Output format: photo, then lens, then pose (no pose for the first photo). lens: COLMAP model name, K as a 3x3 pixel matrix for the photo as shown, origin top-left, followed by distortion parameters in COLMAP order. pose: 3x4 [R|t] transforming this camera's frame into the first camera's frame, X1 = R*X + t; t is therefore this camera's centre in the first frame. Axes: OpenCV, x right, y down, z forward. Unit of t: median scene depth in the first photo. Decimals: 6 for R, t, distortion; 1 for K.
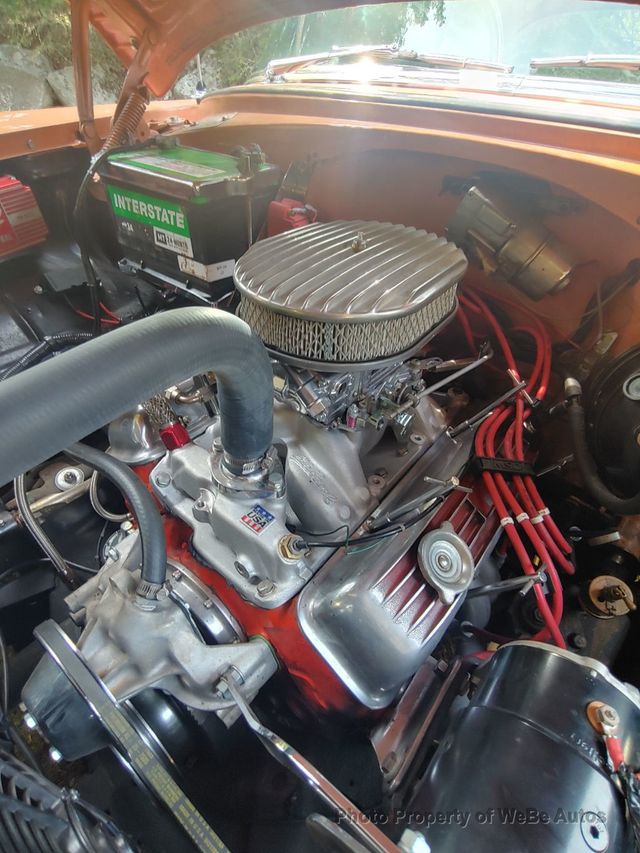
lens RADIAL K [[422.3, 0, 320.0], [0, 422.3, 426.5], [0, 0, 1]] dist [-0.013622, -0.001586]
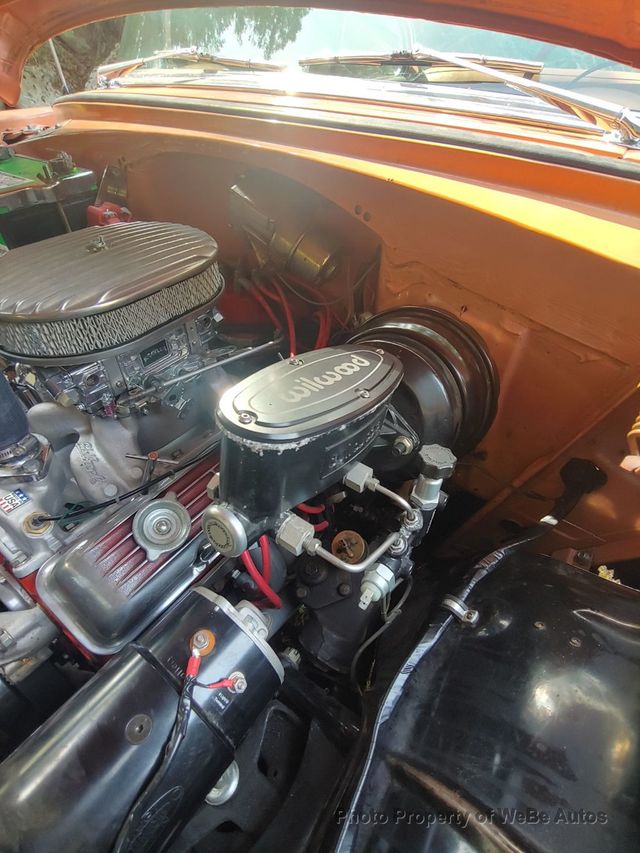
lens RADIAL K [[409.8, 0, 325.3], [0, 409.8, 432.2], [0, 0, 1]] dist [-0.012297, -0.001414]
pose [[0.997721, -0.061656, 0.027397, 0.530442], [0.060516, 0.997339, 0.040660, 0.034786], [-0.029831, -0.038910, 0.998797, -0.080276]]
